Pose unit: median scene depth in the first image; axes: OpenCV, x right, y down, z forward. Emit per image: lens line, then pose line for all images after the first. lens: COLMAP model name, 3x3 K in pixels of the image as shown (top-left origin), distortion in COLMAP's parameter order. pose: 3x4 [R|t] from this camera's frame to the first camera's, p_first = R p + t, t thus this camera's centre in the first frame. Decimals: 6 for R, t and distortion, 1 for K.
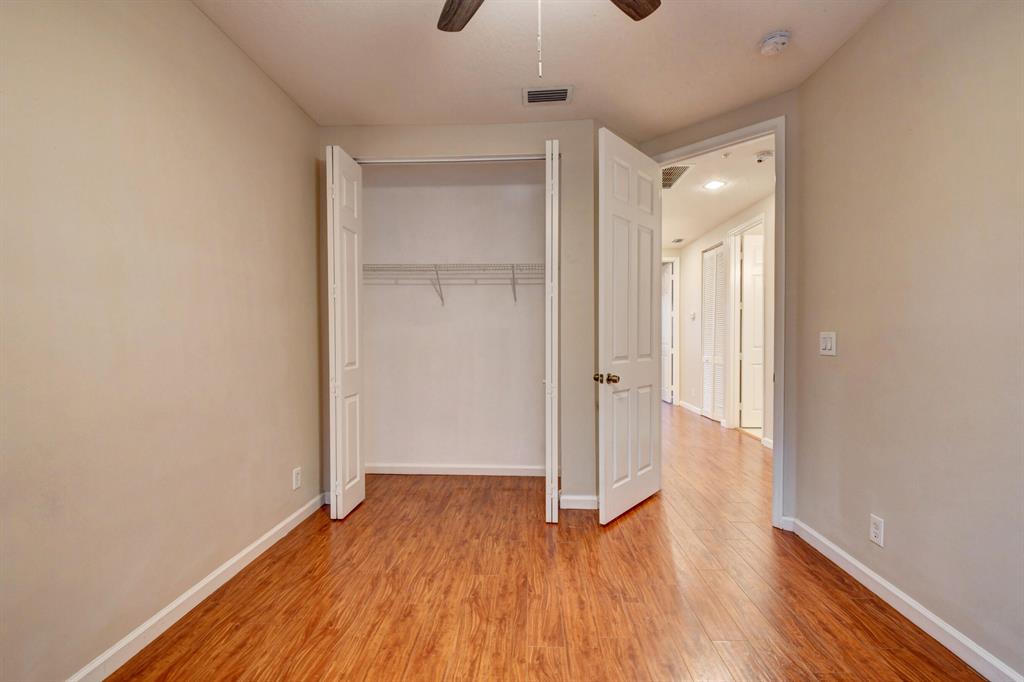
lens RADIAL K [[462.1, 0, 511.4], [0, 462.1, 344.3], [0, 0, 1]] dist [0.000868, -0.000318]
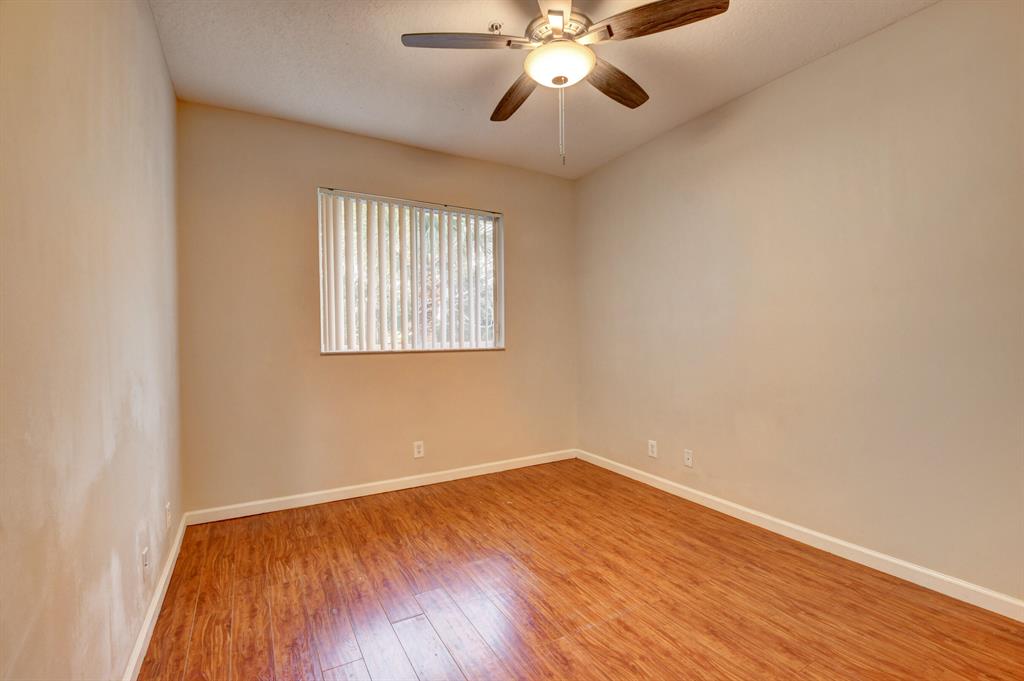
lens RADIAL K [[462.1, 0, 506.3], [0, 462.1, 342.7], [0, 0, 1]] dist [0.000868, -0.000318]
pose [[-0.852284, 0.013881, -0.522895, 0.724712], [0.000683, 0.999676, 0.025425, -0.019284], [0.523079, 0.021312, -0.852018, 1.552320]]
